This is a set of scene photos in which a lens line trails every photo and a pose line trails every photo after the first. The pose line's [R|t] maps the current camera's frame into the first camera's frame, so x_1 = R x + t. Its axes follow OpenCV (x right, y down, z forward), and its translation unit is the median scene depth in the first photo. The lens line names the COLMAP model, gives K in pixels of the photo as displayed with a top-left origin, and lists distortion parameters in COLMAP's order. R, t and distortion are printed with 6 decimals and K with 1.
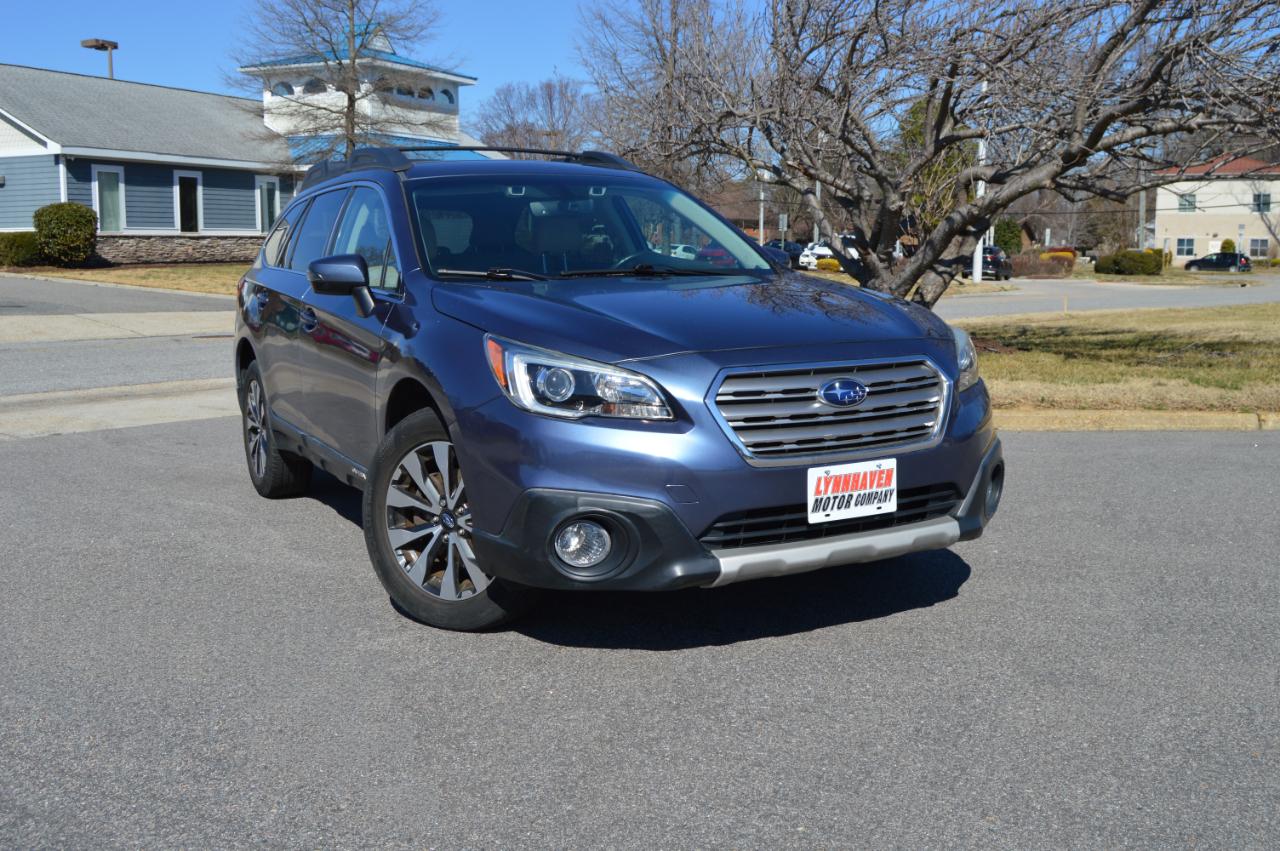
lens RADIAL K [[1245.6, 0, 640.0], [0, 1245.6, 425.5], [0, 0, 1]] dist [-0.074514, 0.023646]
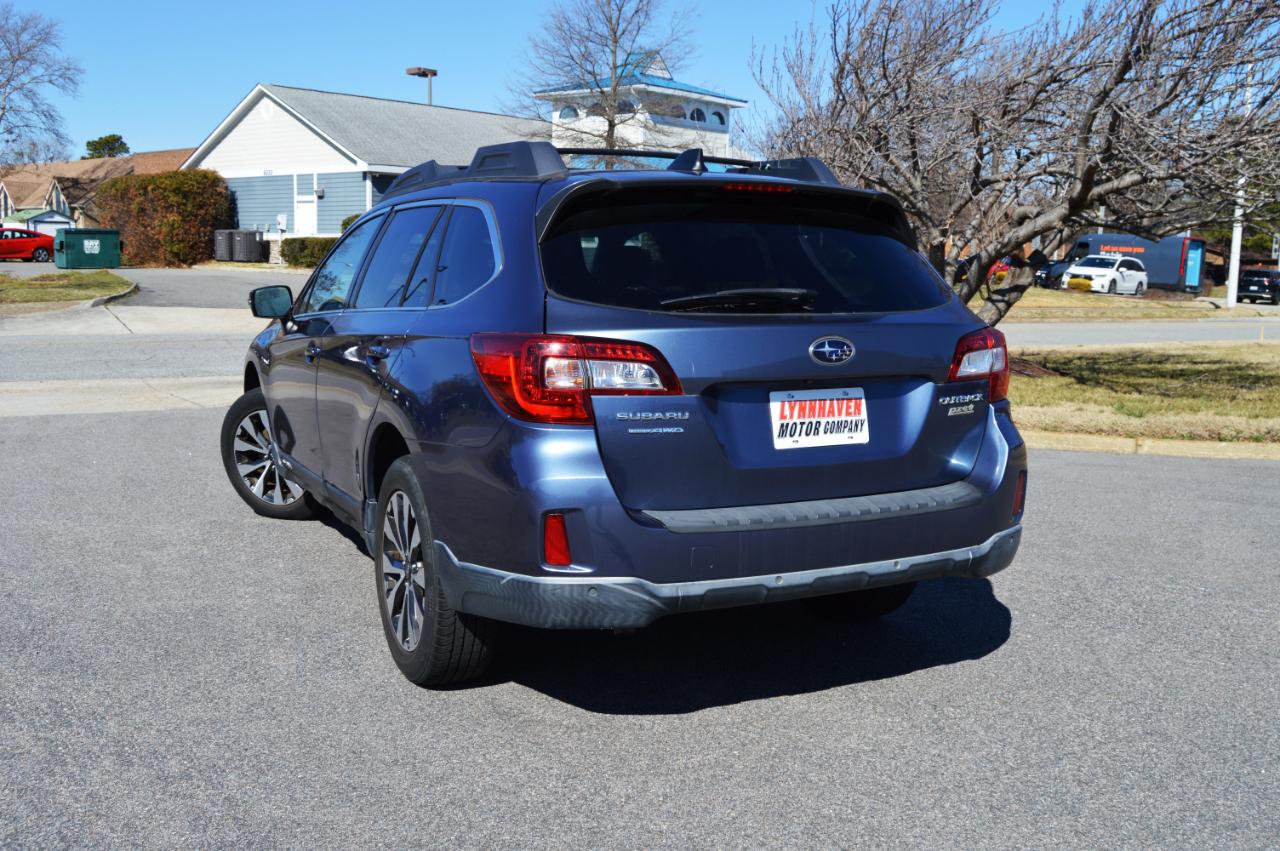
lens RADIAL K [[1210.3, 0, 645.7], [0, 1210.3, 423.6], [0, 0, 1]] dist [-0.073822, 0.009694]
pose [[0.967197, 0.053839, -0.248258, 0.090210], [-0.054711, 0.998496, 0.003393, -0.000818], [0.248067, 0.010300, 0.968688, -0.045149]]
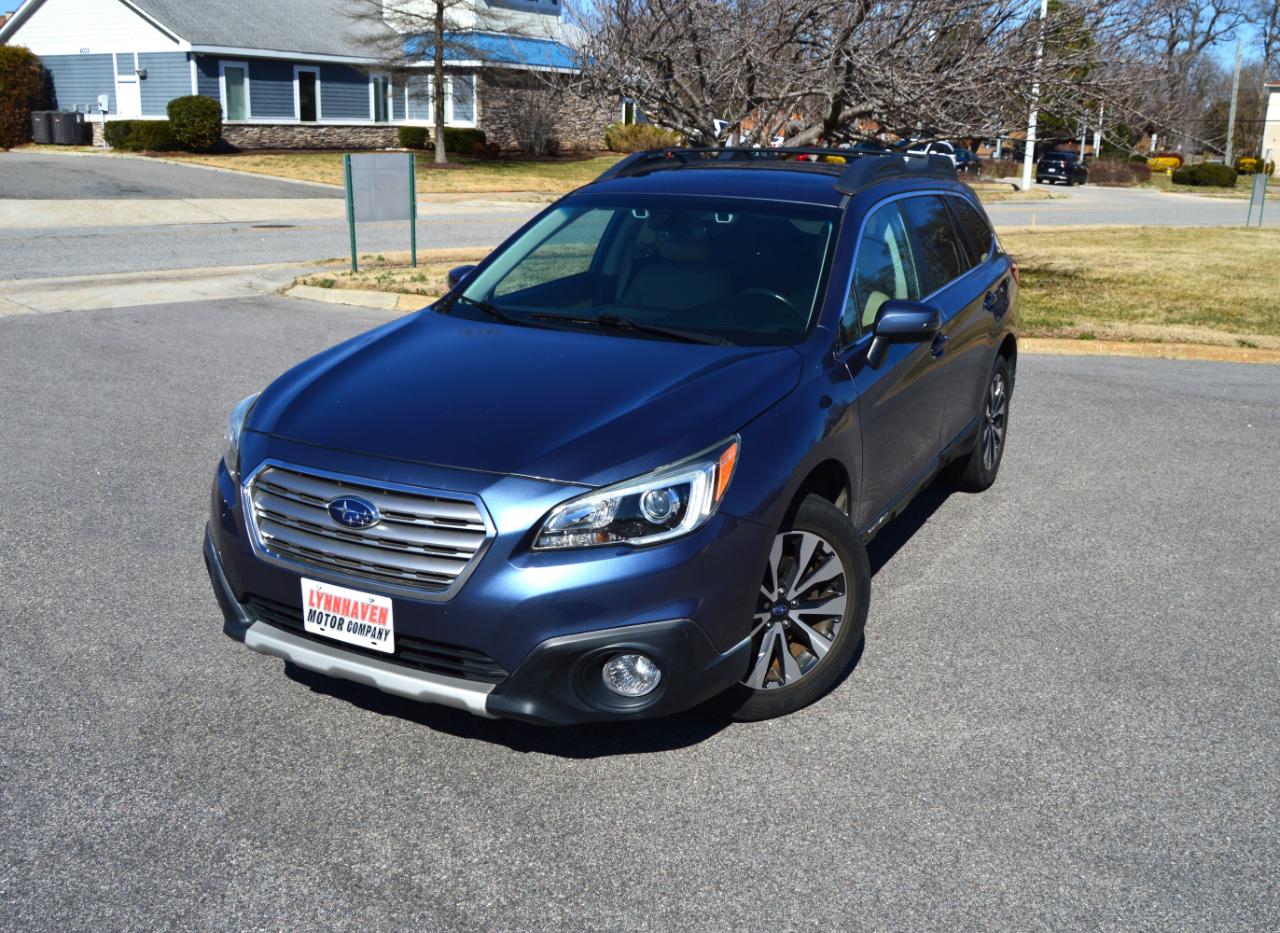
lens RADIAL K [[1182.1, 0, 701.0], [0, 1182.1, 465.5], [0, 0, 1]] dist [-0.086378, 0.028533]
pose [[0.995799, 0.053580, -0.074256, 0.116126], [-0.042884, 0.989390, 0.138809, -0.010508], [0.080906, -0.135041, 0.987531, -0.089042]]
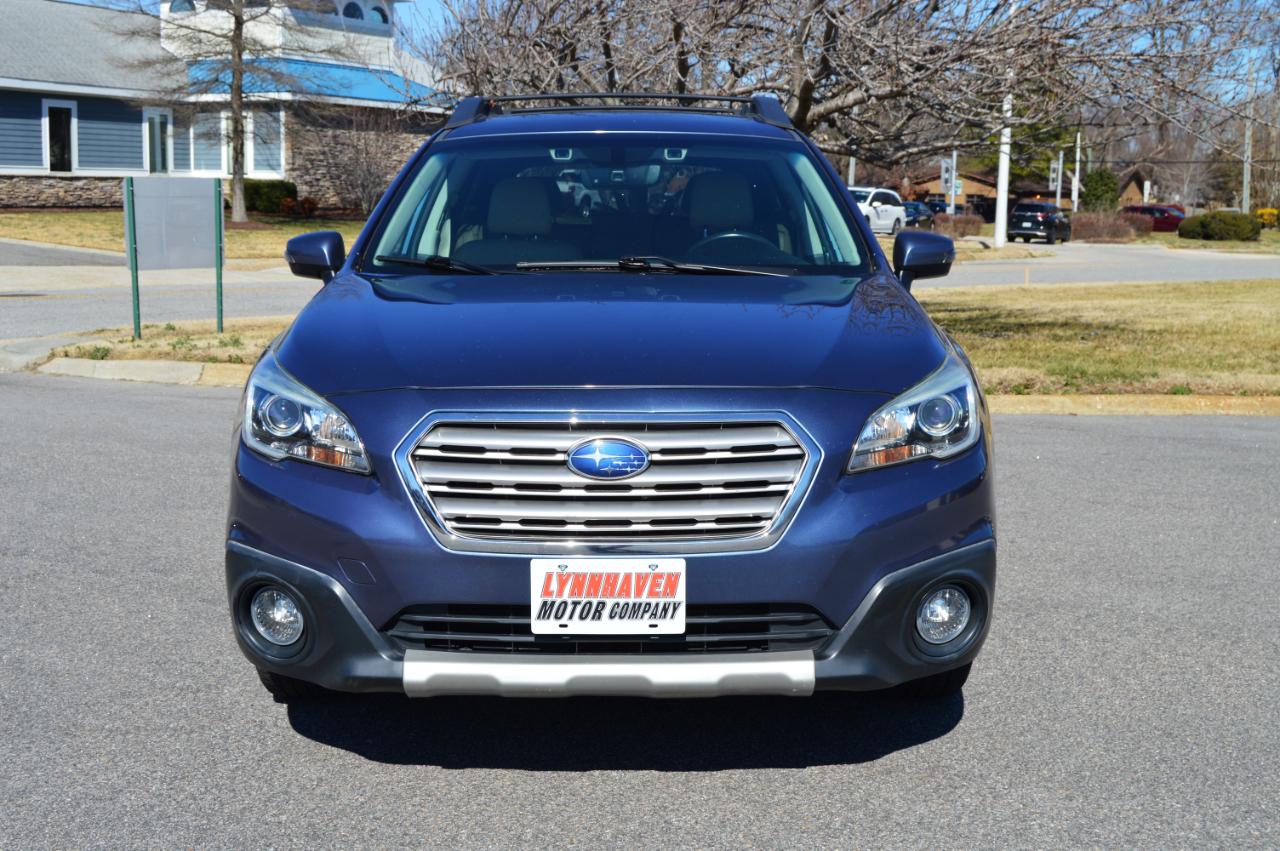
lens RADIAL K [[1537.2, 0, 644.3], [0, 1537.2, 425.7], [0, 0, 1]] dist [-0.059034, 0.021682]
pose [[0.999281, 0.022131, -0.030778, 0.098566], [-0.021873, 0.999723, 0.008696, 0.001935], [0.030962, -0.008017, 0.999488, -0.060933]]
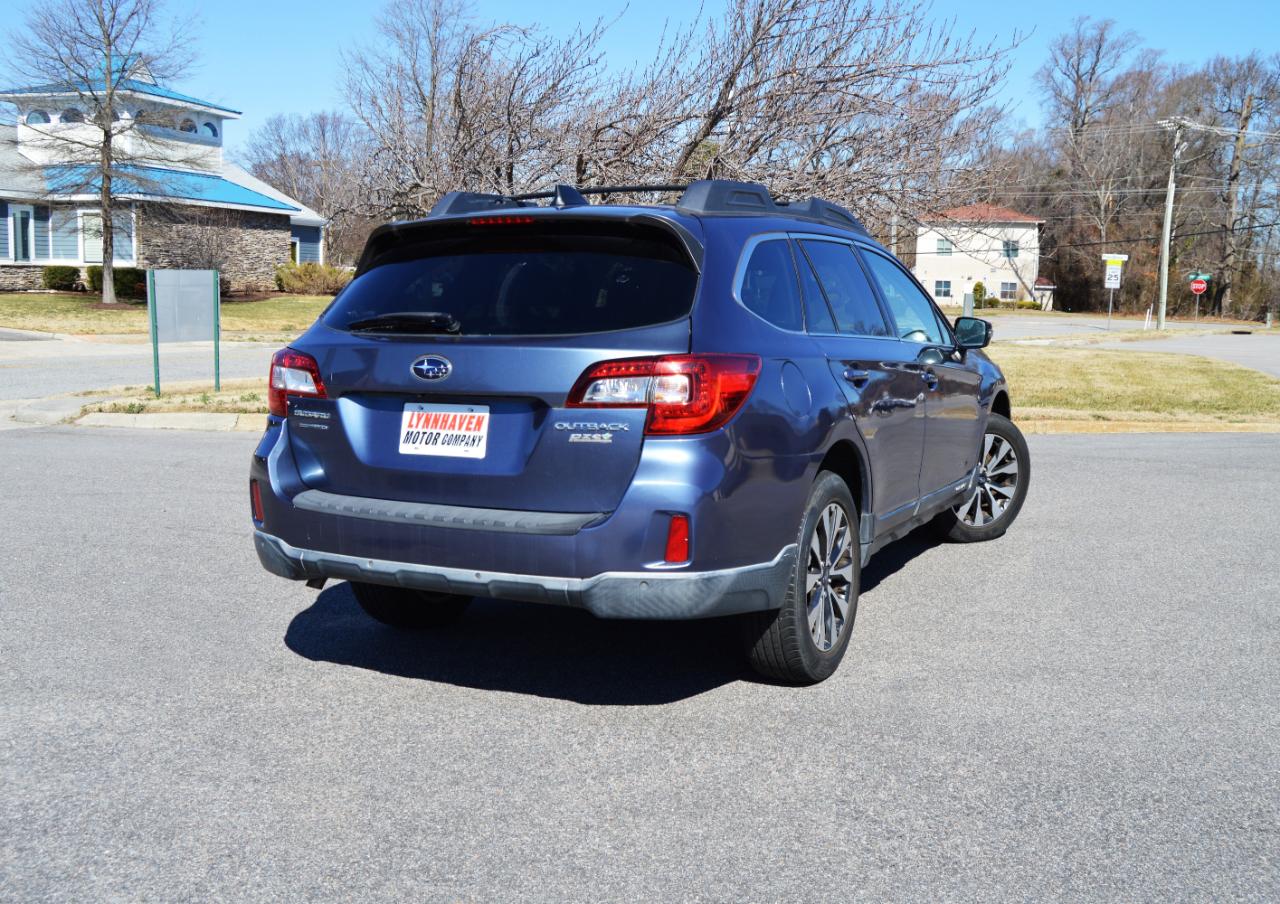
lens RADIAL K [[1278.5, 0, 658.9], [0, 1278.5, 443.6], [0, 0, 1]] dist [-0.075284, 0.037019]
pose [[0.984713, -0.000785, 0.174181, 0.038062], [0.003267, 0.999897, -0.013963, 0.007999], [-0.174152, 0.014319, 0.984615, -0.111830]]
